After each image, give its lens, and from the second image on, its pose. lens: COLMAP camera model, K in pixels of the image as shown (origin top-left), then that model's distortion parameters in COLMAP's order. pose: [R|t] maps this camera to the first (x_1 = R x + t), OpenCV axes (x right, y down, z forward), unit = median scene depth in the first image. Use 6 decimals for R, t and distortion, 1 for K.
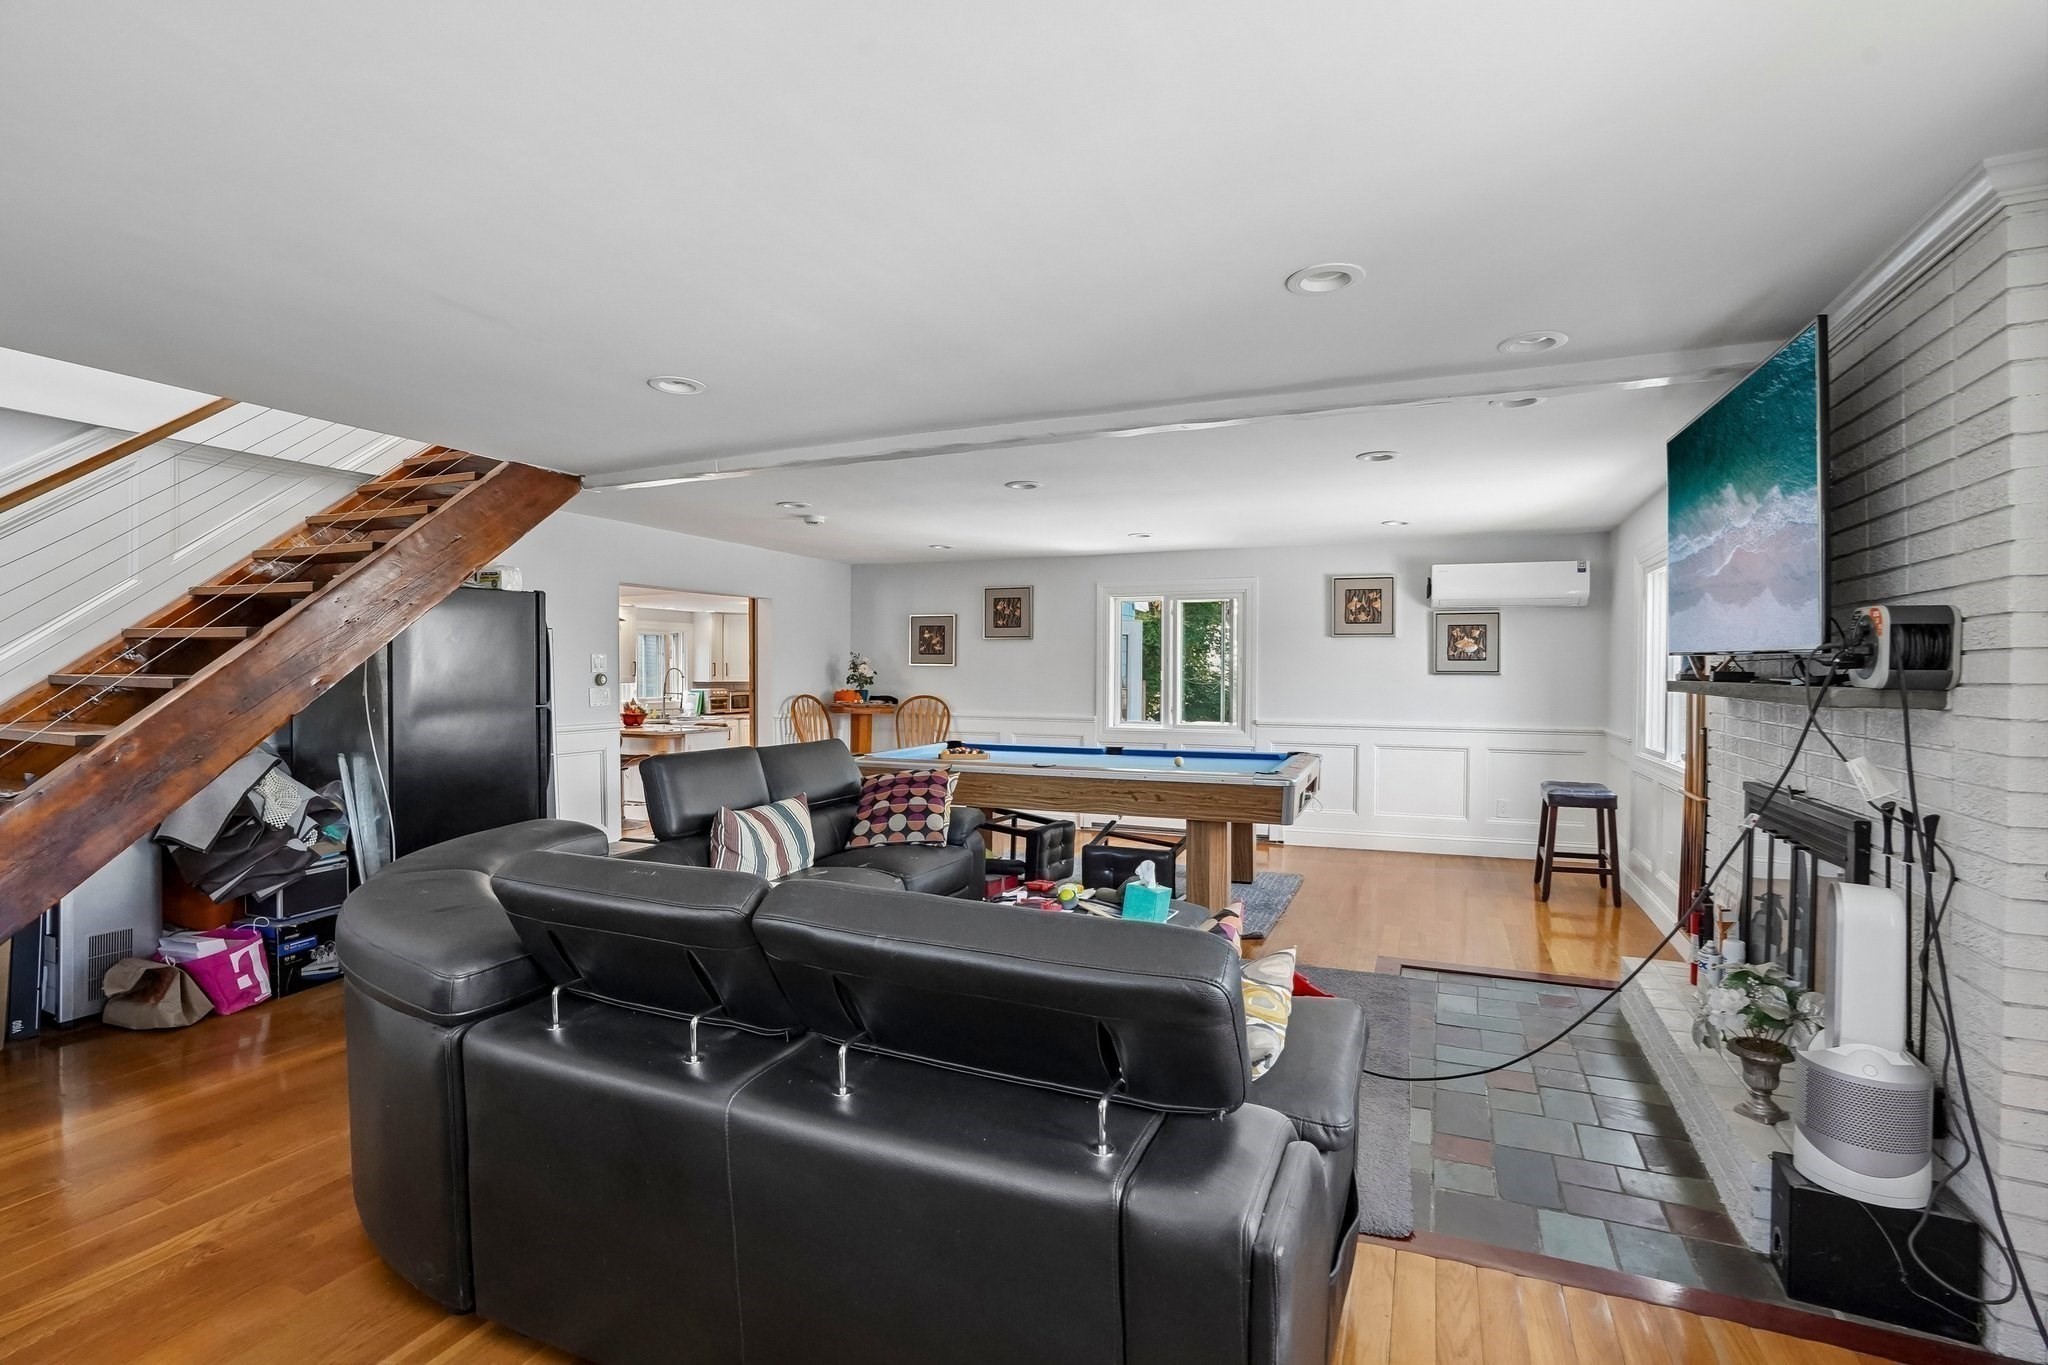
lens RADIAL K [[942.1, 0, 1024.9], [0, 942.1, 681.3], [0, 0, 1]] dist [-0.044747, 0.003150]
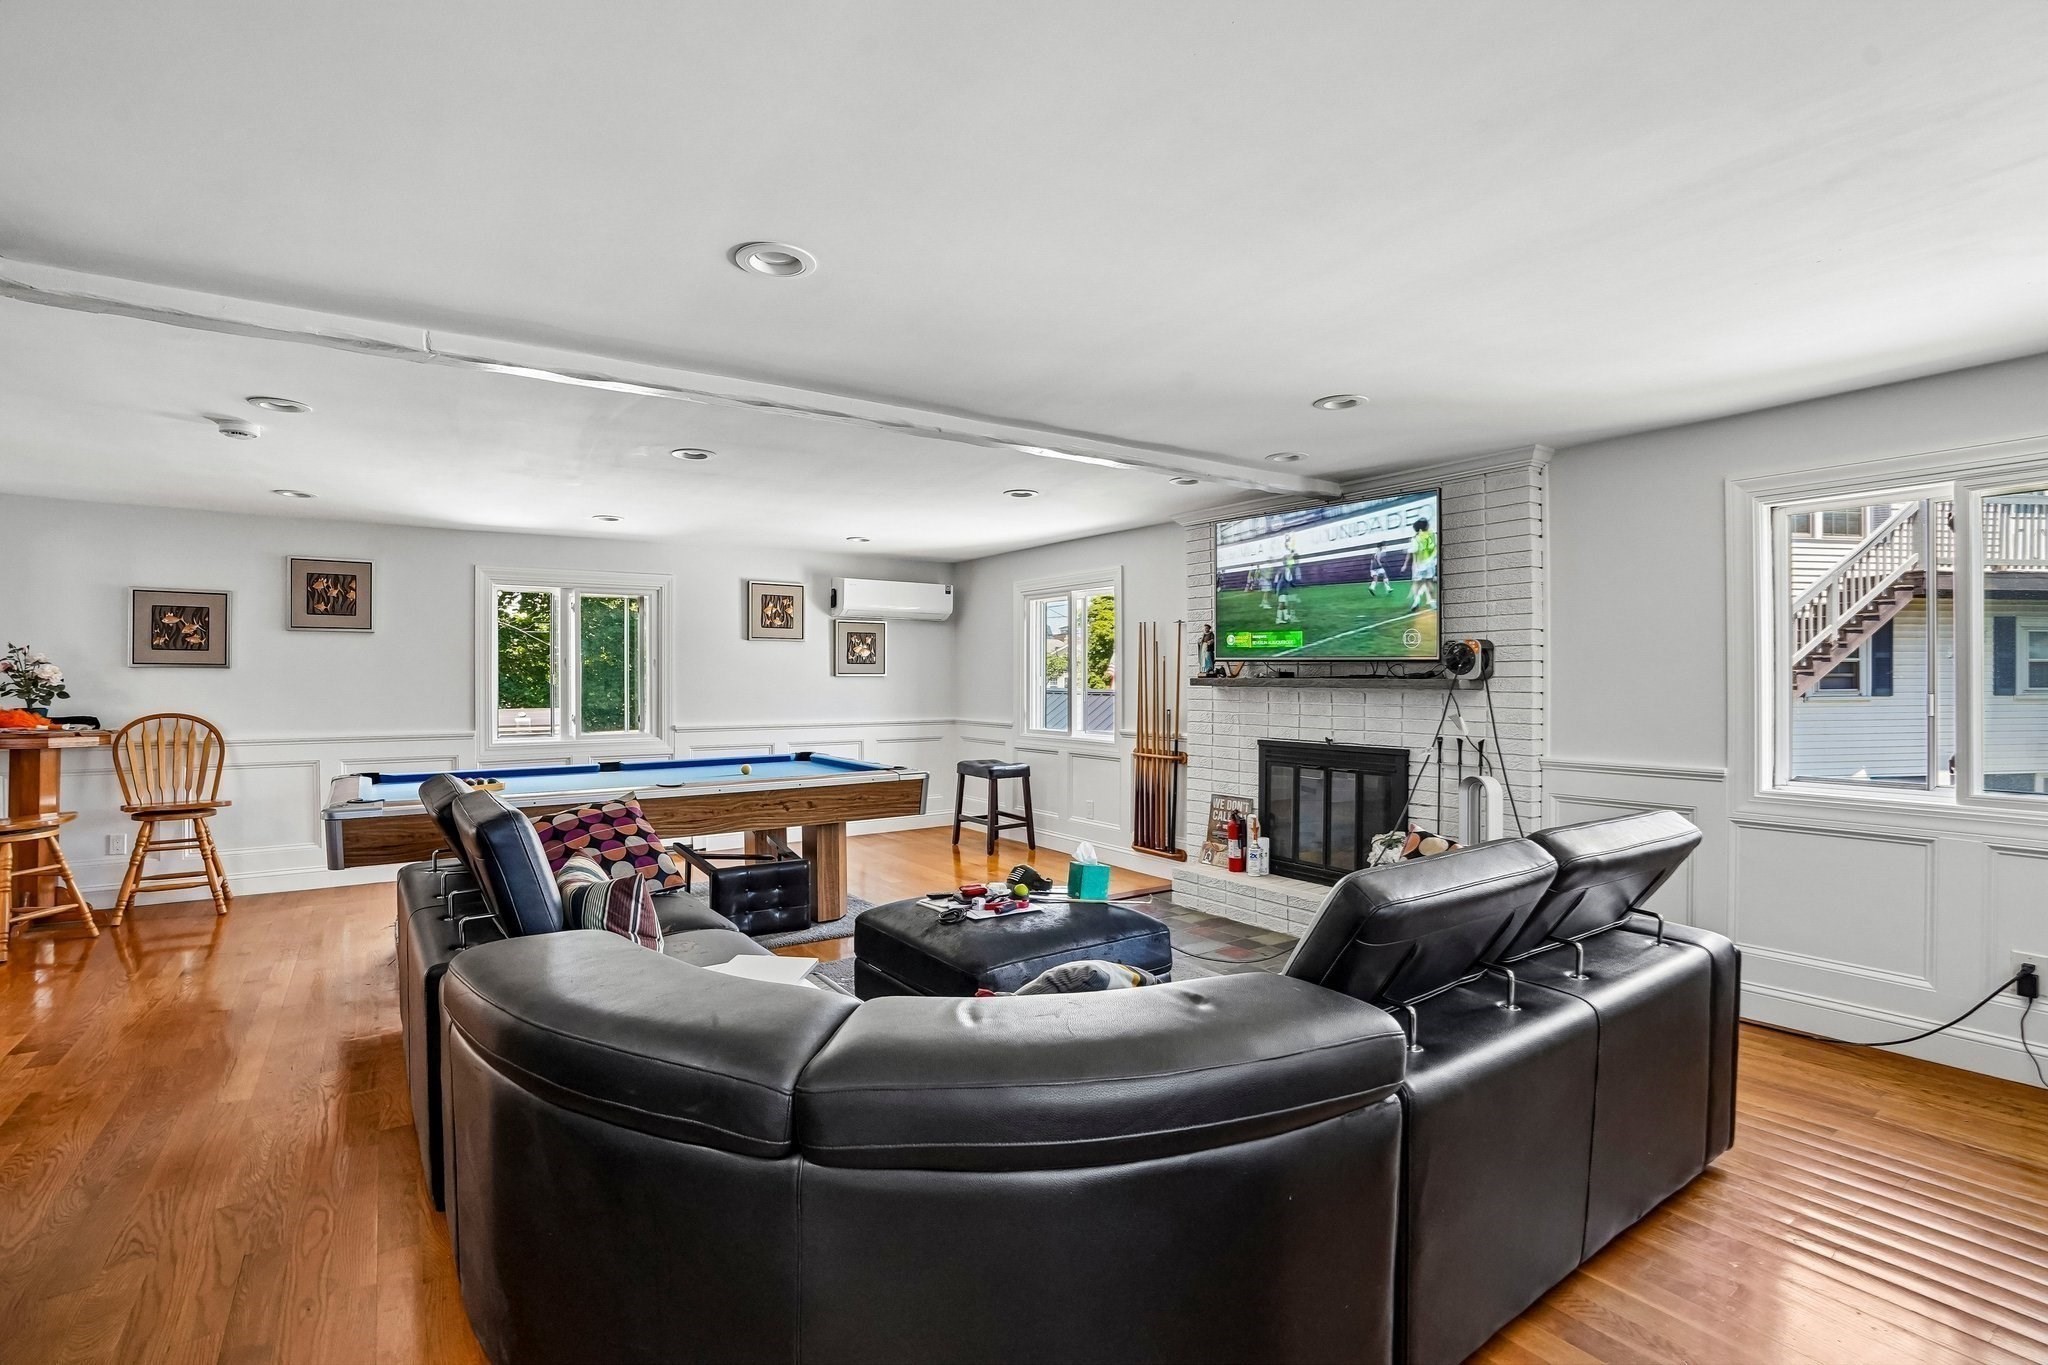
lens RADIAL K [[942.1, 0, 1027.9], [0, 942.1, 670.0], [0, 0, 1]] dist [-0.044747, 0.003150]
pose [[0.532258, 0.000155, 0.846582, -0.385733], [0.013612, 0.999869, -0.008740, -0.001719], [-0.846473, 0.016176, 0.532186, 0.203502]]
